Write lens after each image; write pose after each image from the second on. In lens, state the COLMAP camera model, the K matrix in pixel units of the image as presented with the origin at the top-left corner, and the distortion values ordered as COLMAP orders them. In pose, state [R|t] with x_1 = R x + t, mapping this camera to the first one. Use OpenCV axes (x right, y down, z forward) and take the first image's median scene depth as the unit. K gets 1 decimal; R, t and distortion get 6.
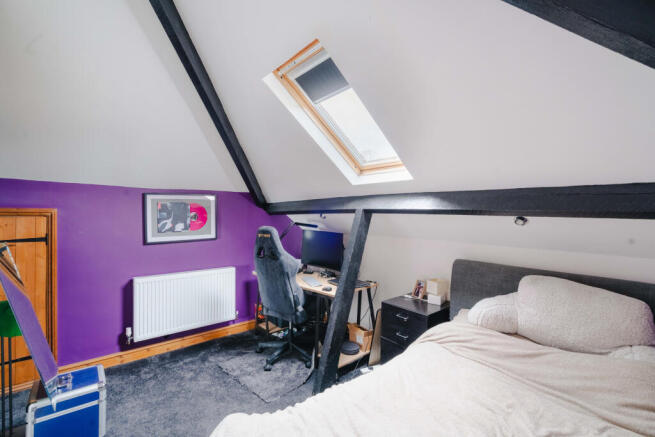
lens RADIAL K [[302.8, 0, 315.6], [0, 302.8, 210.4], [0, 0, 1]] dist [0.001305, 0.000146]
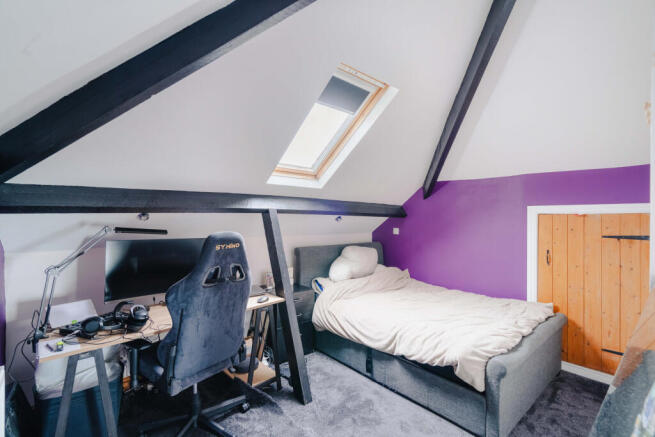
lens RADIAL K [[302.8, 0, 315.6], [0, 302.8, 210.4], [0, 0, 1]] dist [0.001305, 0.000146]
pose [[-0.027777, 0.009620, 0.999568, -1.022232], [-0.032222, 0.999425, -0.010515, 0.009703], [-0.999095, -0.032500, -0.027451, 1.054376]]
